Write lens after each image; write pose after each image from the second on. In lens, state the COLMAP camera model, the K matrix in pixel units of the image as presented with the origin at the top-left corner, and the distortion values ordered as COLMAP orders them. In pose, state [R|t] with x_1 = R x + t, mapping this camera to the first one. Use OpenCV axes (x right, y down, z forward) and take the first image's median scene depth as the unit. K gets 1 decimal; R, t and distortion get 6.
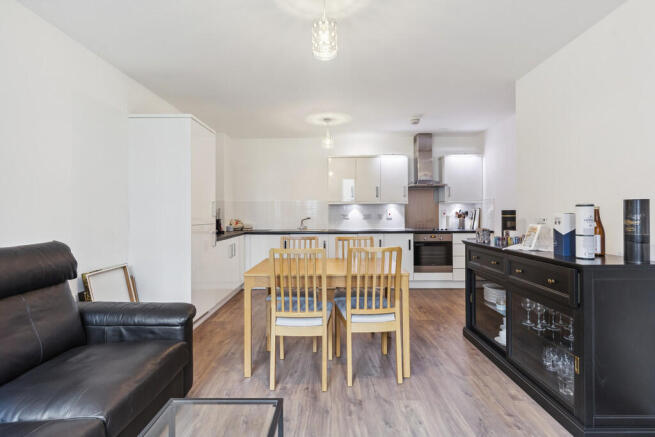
lens RADIAL K [[316.9, 0, 326.7], [0, 316.9, 205.2], [0, 0, 1]] dist [-0.000374, 0.000084]
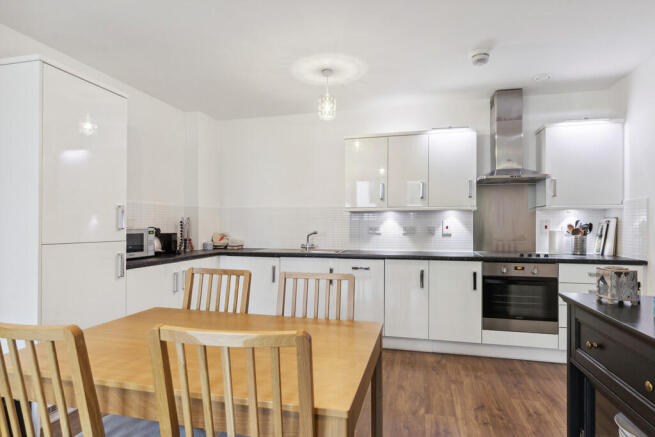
lens RADIAL K [[362.1, 0, 327.5], [0, 362.1, 218.5], [0, 0, 1]] dist [-0.001584, 0.000196]
pose [[0.972523, 0.001517, -0.232801, 0.142536], [0.000133, 0.999975, 0.007072, 0.006337], [0.232805, -0.006908, 0.972499, 0.277169]]
